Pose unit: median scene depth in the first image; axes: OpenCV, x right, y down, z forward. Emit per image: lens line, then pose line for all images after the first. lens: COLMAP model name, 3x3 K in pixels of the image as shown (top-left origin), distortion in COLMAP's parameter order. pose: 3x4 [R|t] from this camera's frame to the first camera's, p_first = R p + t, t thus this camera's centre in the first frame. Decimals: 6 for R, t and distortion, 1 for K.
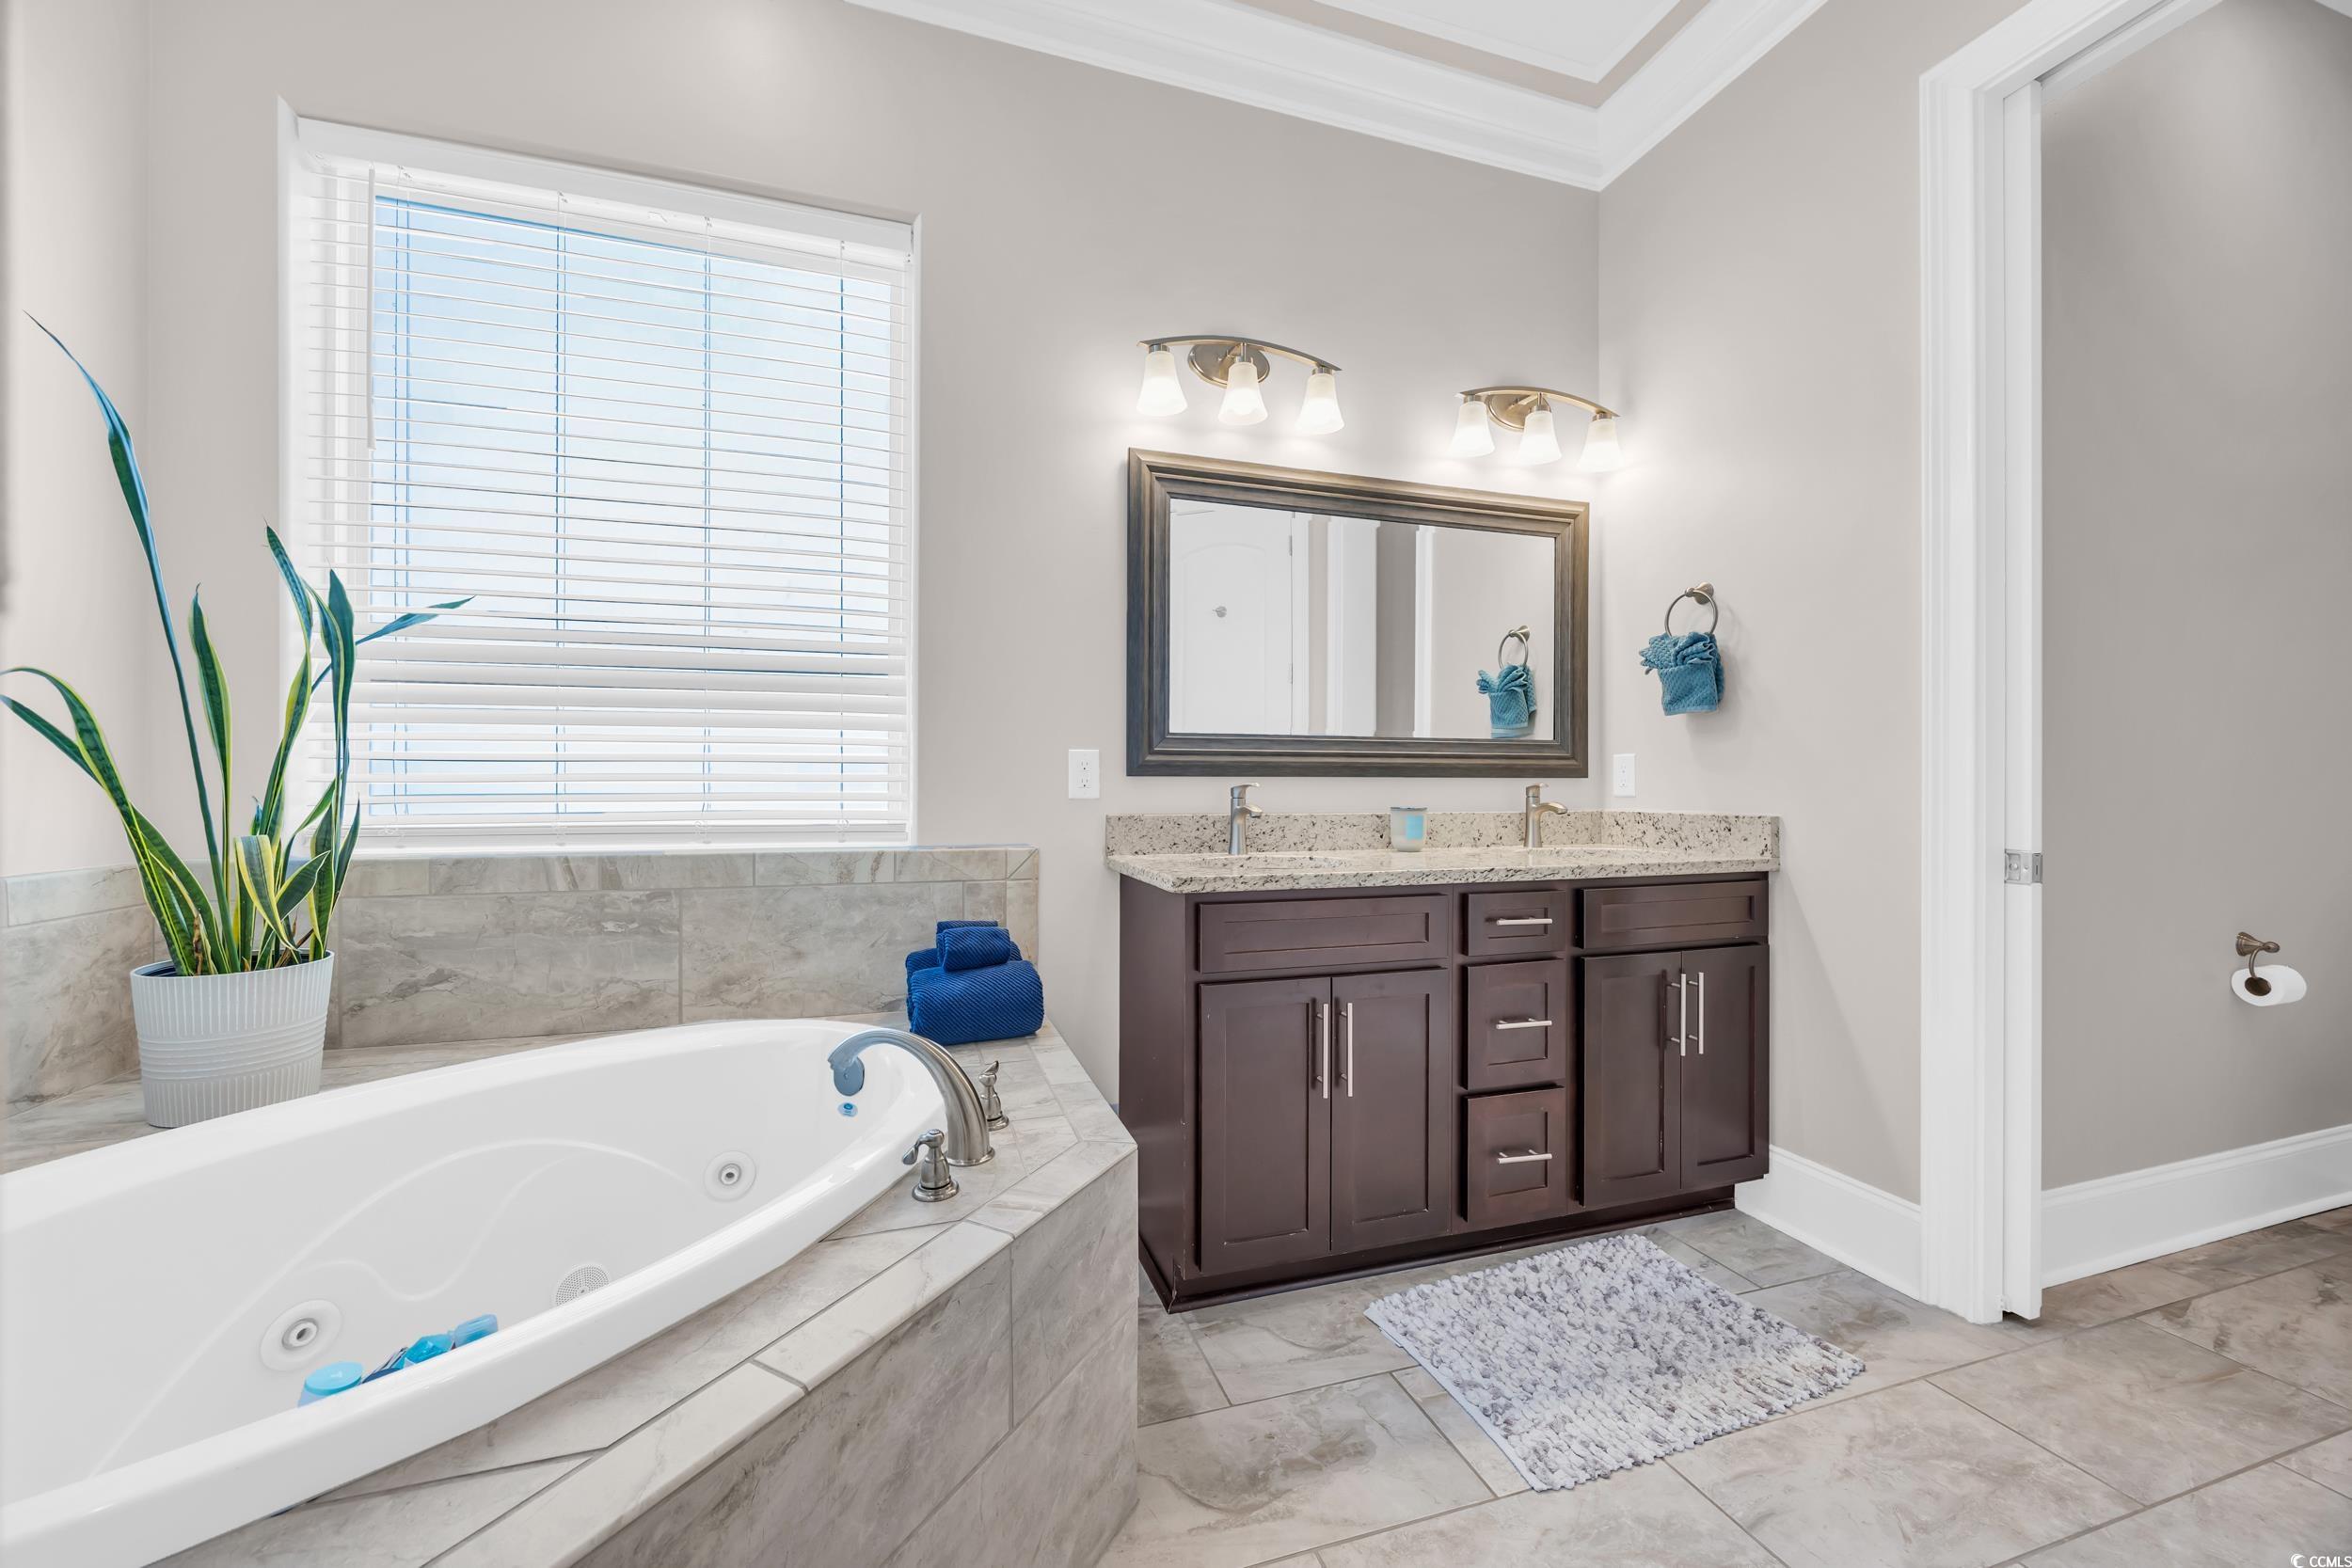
lens RADIAL K [[888.3, 0, 1168.3], [0, 888.3, 782.3], [0, 0, 1]] dist [-0.002811, -0.000445]
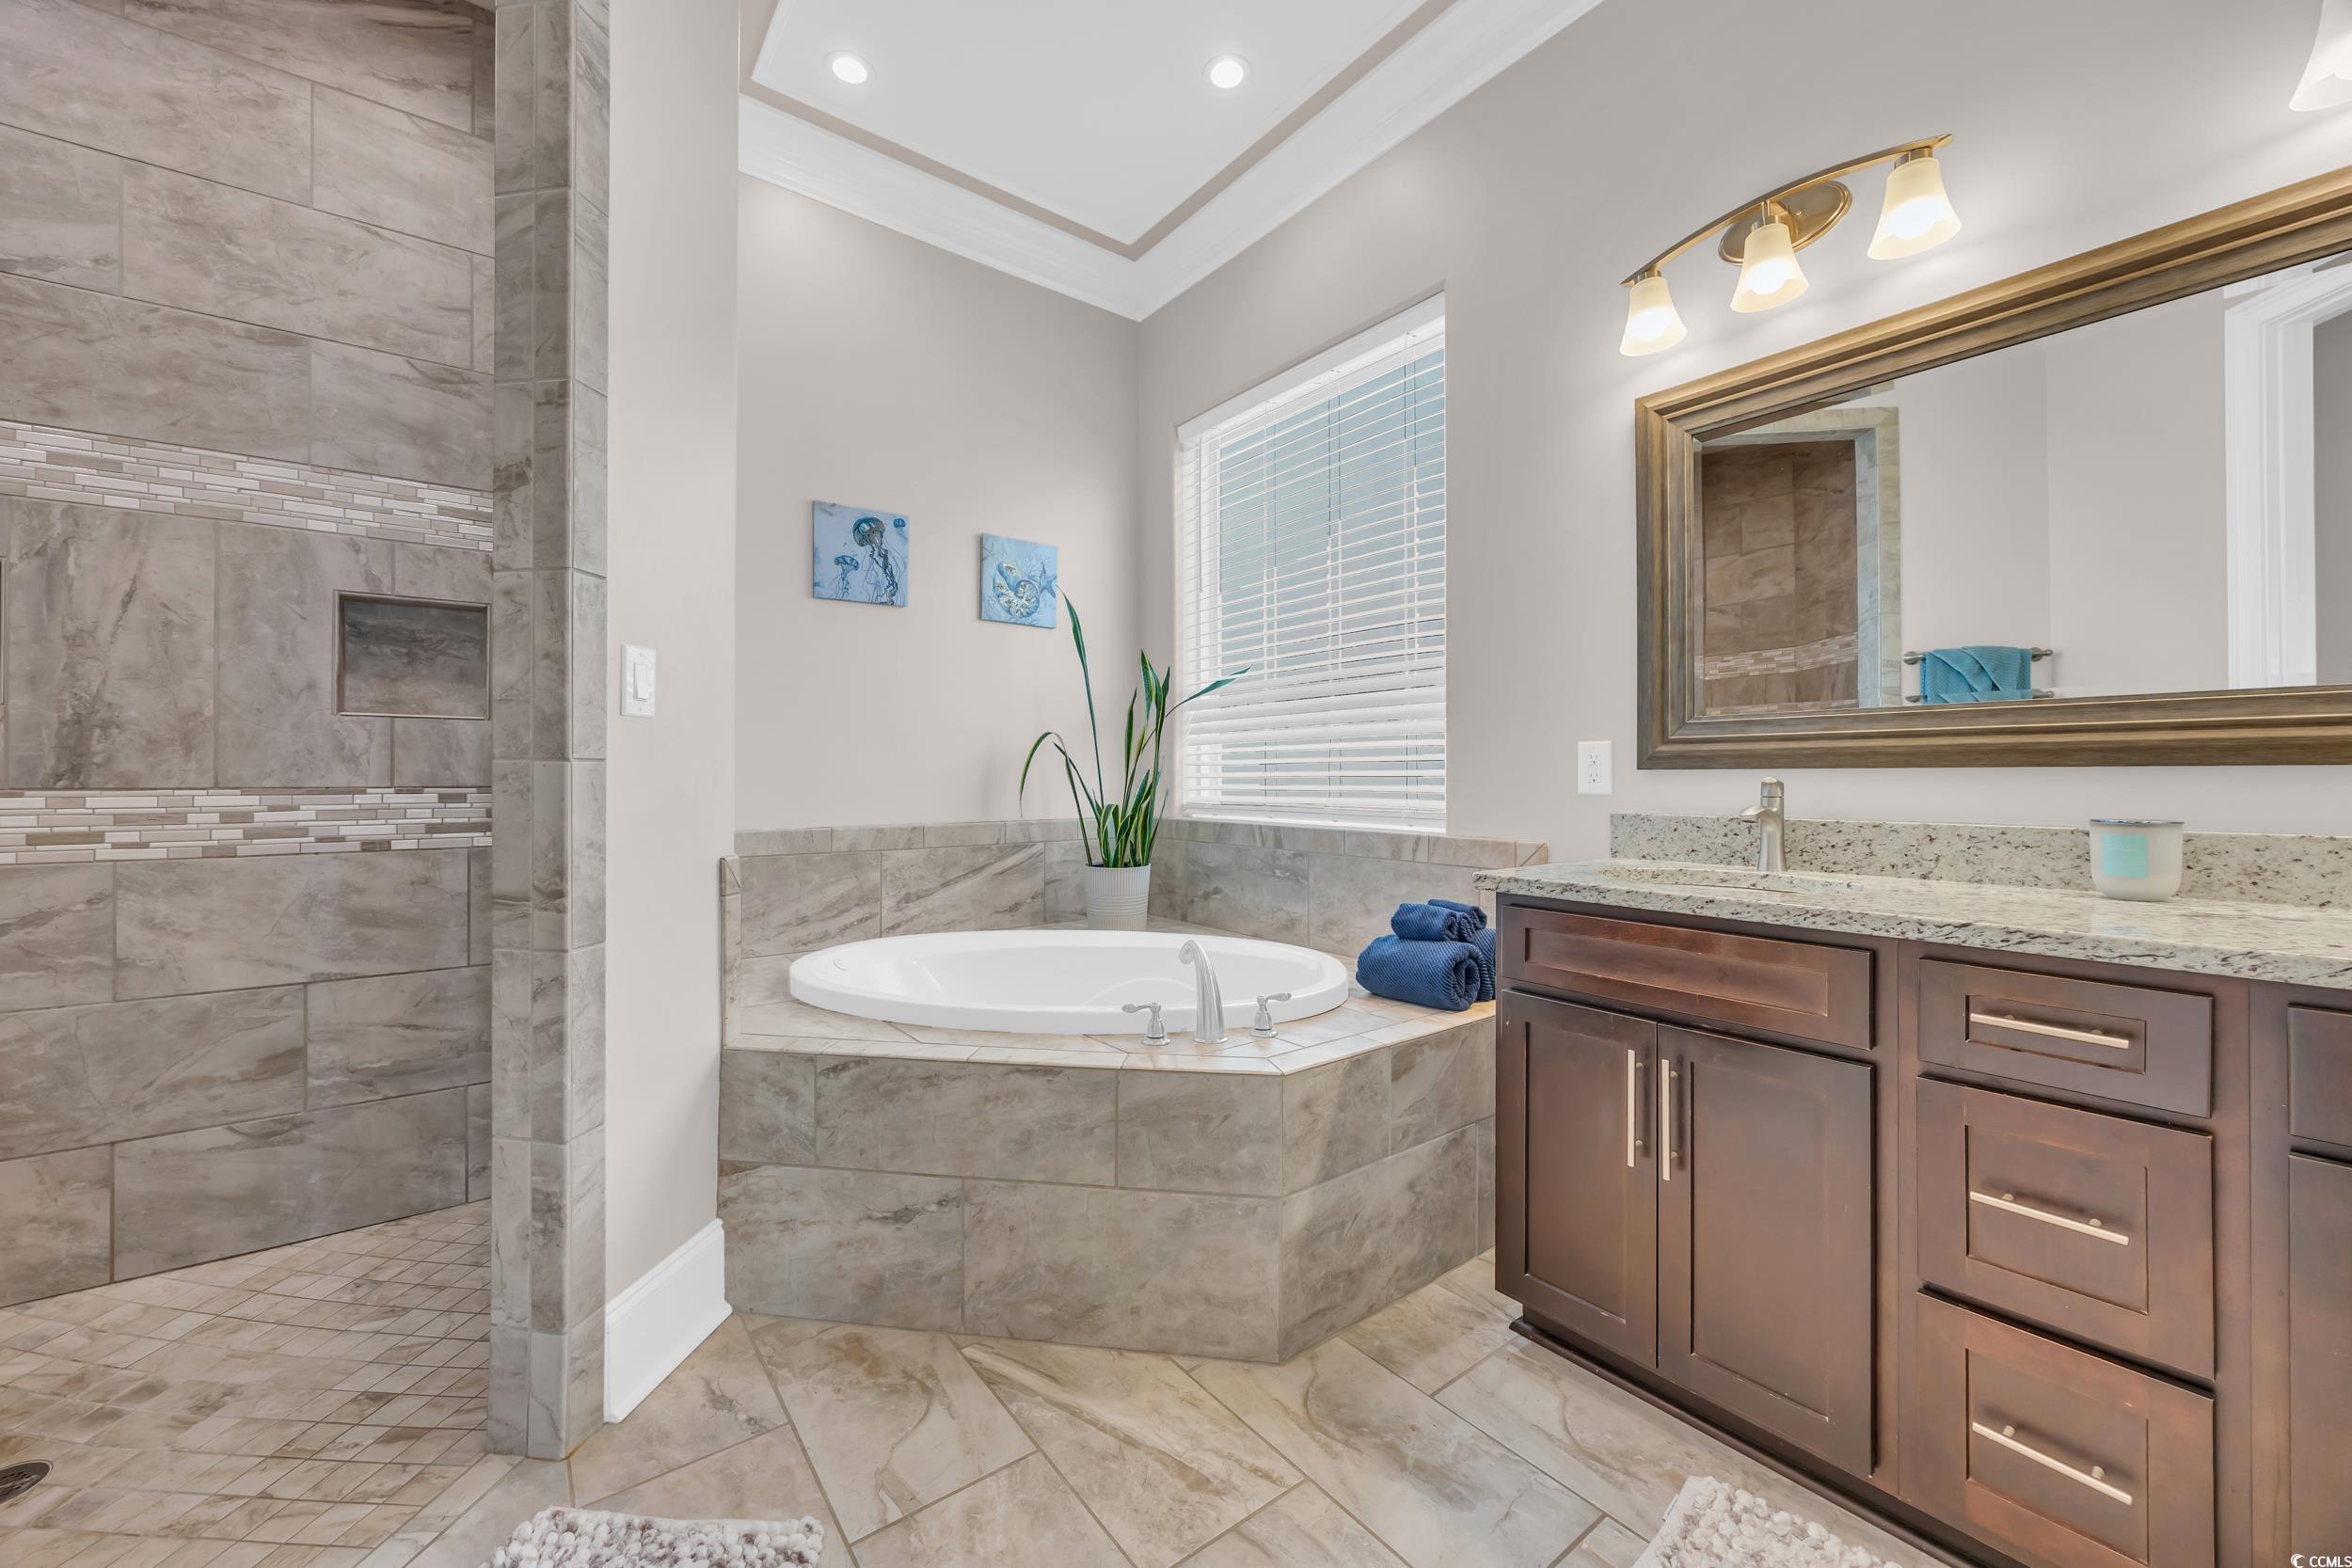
lens RADIAL K [[888.3, 0, 1153.0], [0, 888.3, 775.1], [0, 0, 1]] dist [-0.002811, -0.000445]
pose [[0.325105, -0.004363, -0.945668, 0.677241], [0.002702, 0.999990, -0.003684, 0.000333], [0.945674, -0.001357, 0.325113, 0.275018]]
